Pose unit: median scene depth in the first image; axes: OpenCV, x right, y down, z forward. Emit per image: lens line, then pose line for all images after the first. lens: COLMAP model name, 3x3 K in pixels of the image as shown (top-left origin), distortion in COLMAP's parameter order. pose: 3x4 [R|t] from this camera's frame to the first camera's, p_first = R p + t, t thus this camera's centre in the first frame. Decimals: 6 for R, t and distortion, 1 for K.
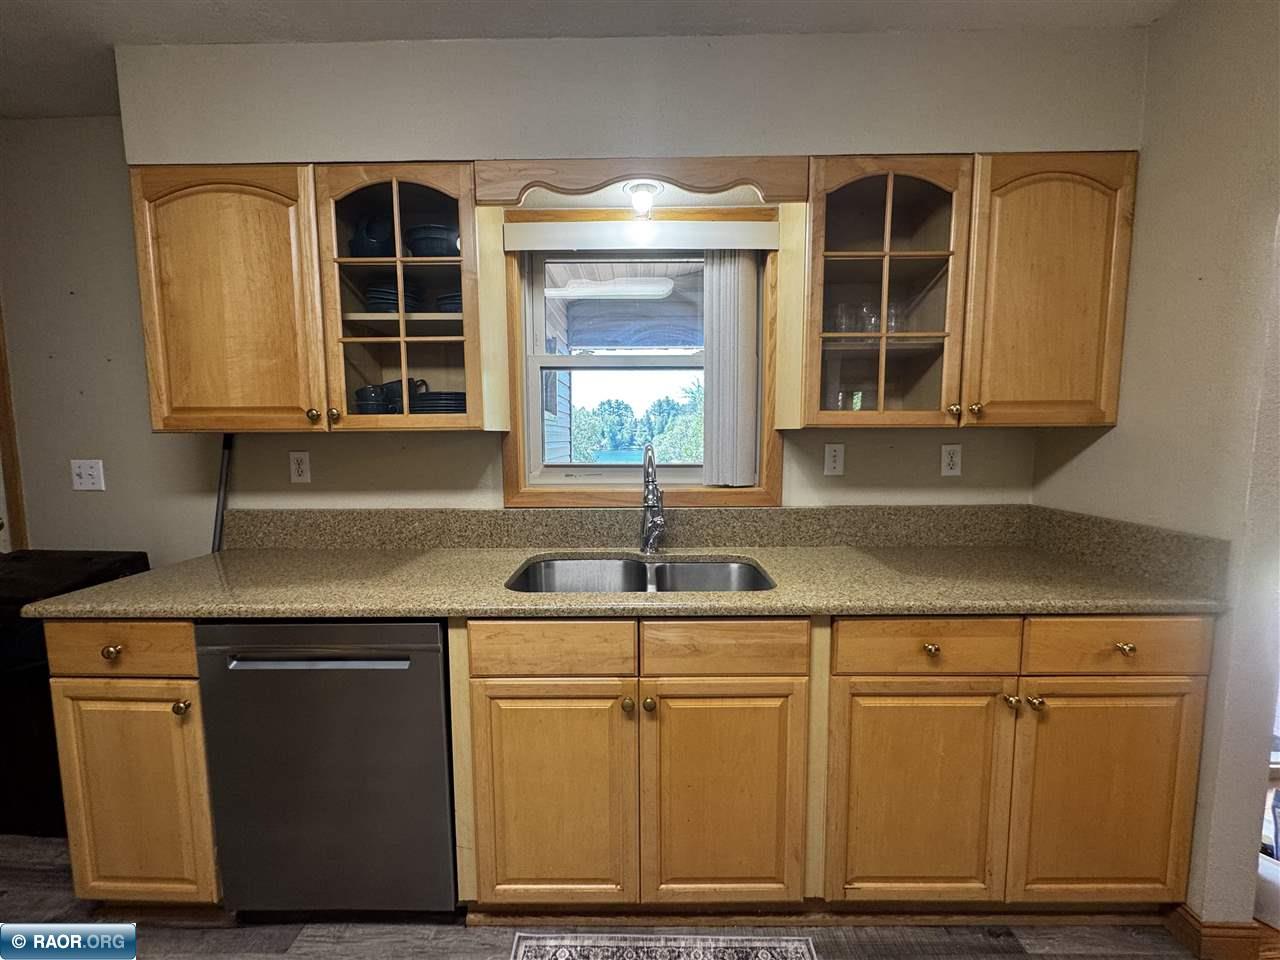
lens RADIAL K [[510.8, 0, 640.0], [0, 510.8, 480.0], [0, 0, 1]] dist [0.000608, -0.000200]
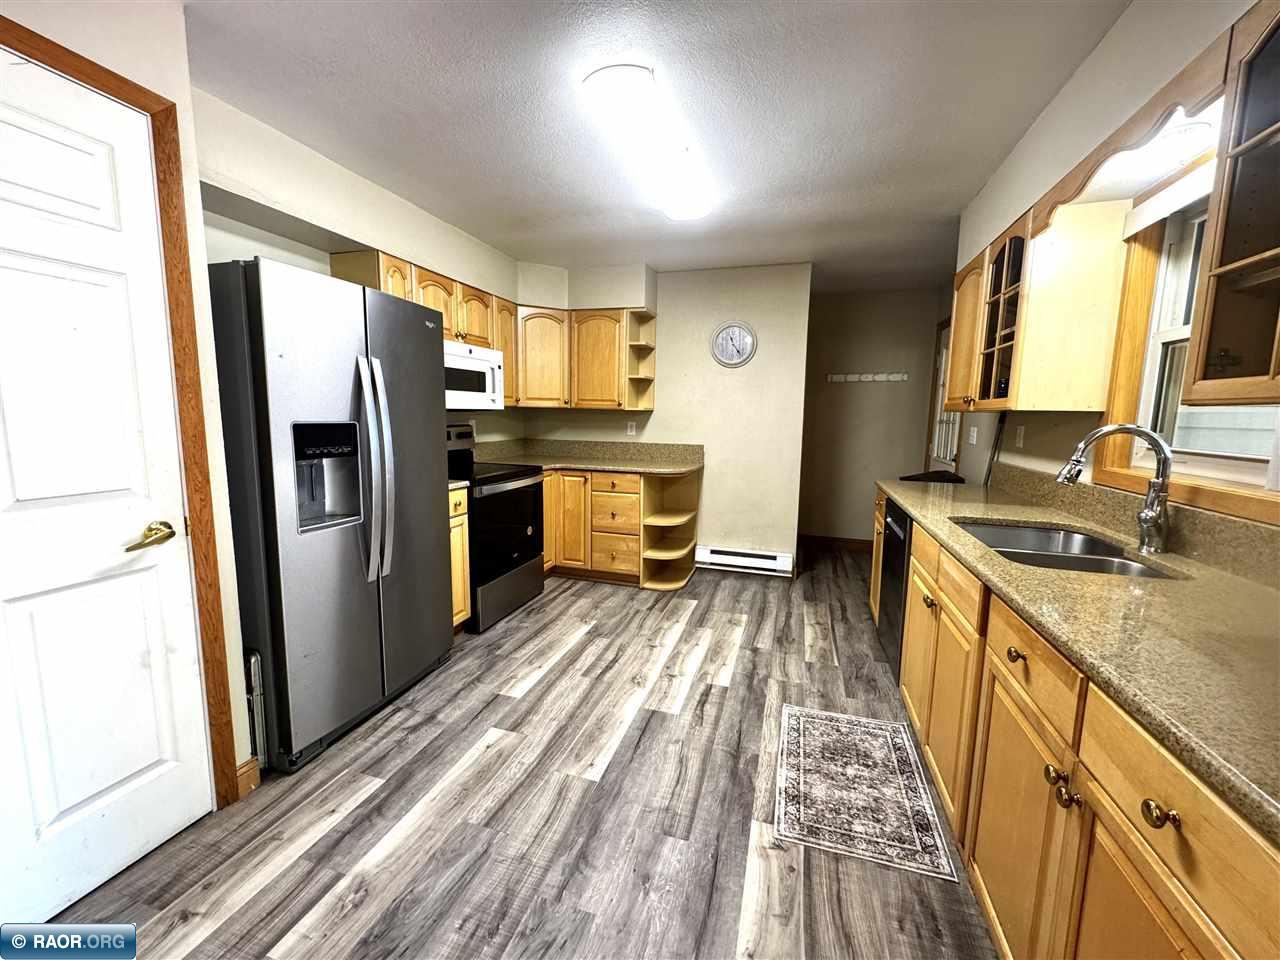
lens RADIAL K [[510.8, 0, 640.0], [0, 510.8, 480.0], [0, 0, 1]] dist [0.000608, -0.000200]
pose [[-0.284297, 0.127161, -0.950266, 1.296770], [-0.103334, 0.981327, 0.162232, -0.034591], [0.953151, 0.144317, -0.265848, 0.474794]]
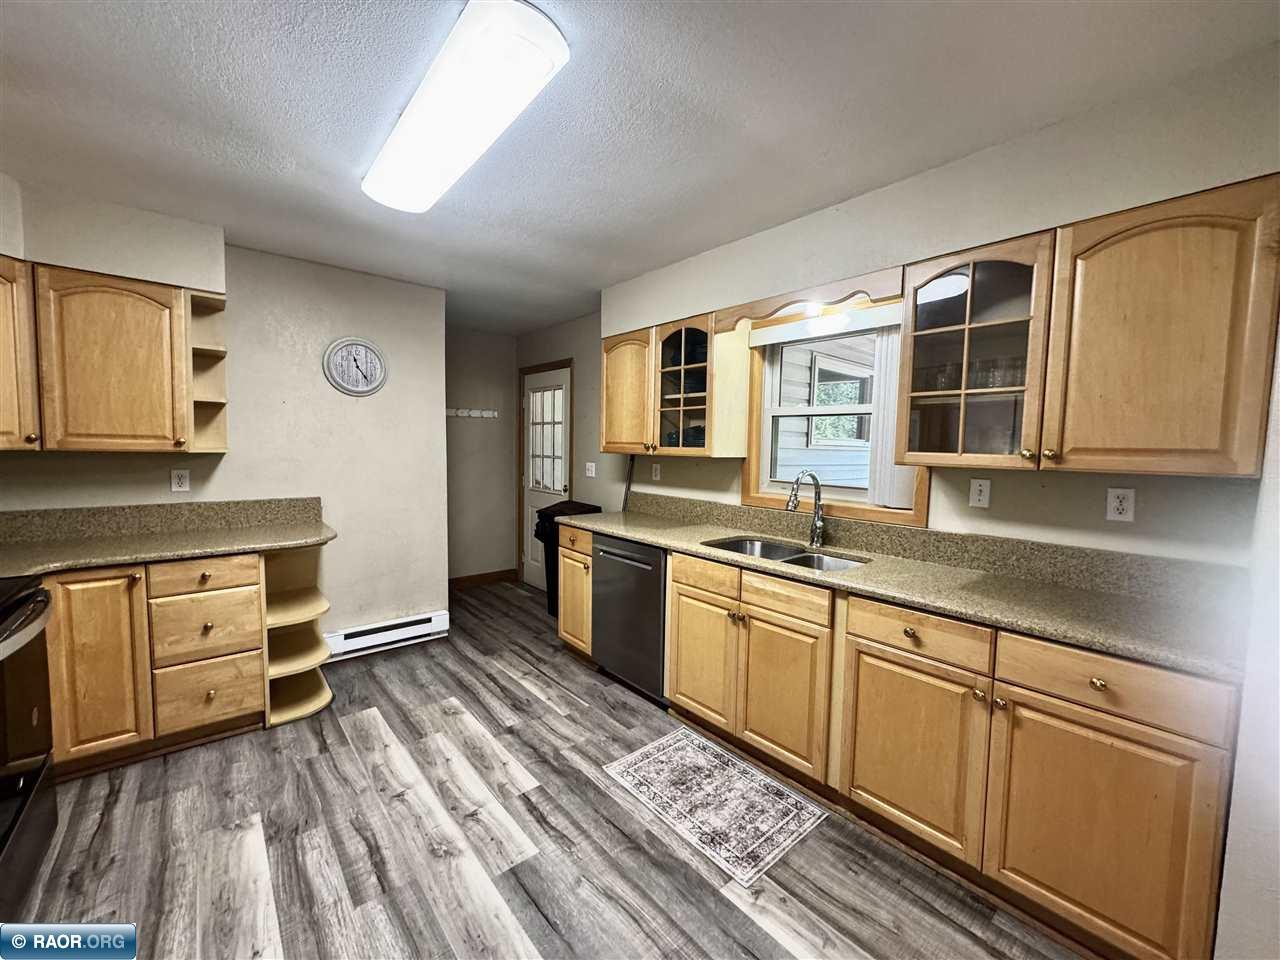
lens RADIAL K [[510.8, 0, 640.0], [0, 510.8, 480.0], [0, 0, 1]] dist [0.000608, -0.000200]
pose [[0.659648, 0.070867, -0.748226, 0.901554], [-0.091648, 0.995700, 0.013508, -0.018861], [0.745966, 0.059663, 0.663306, -0.379131]]
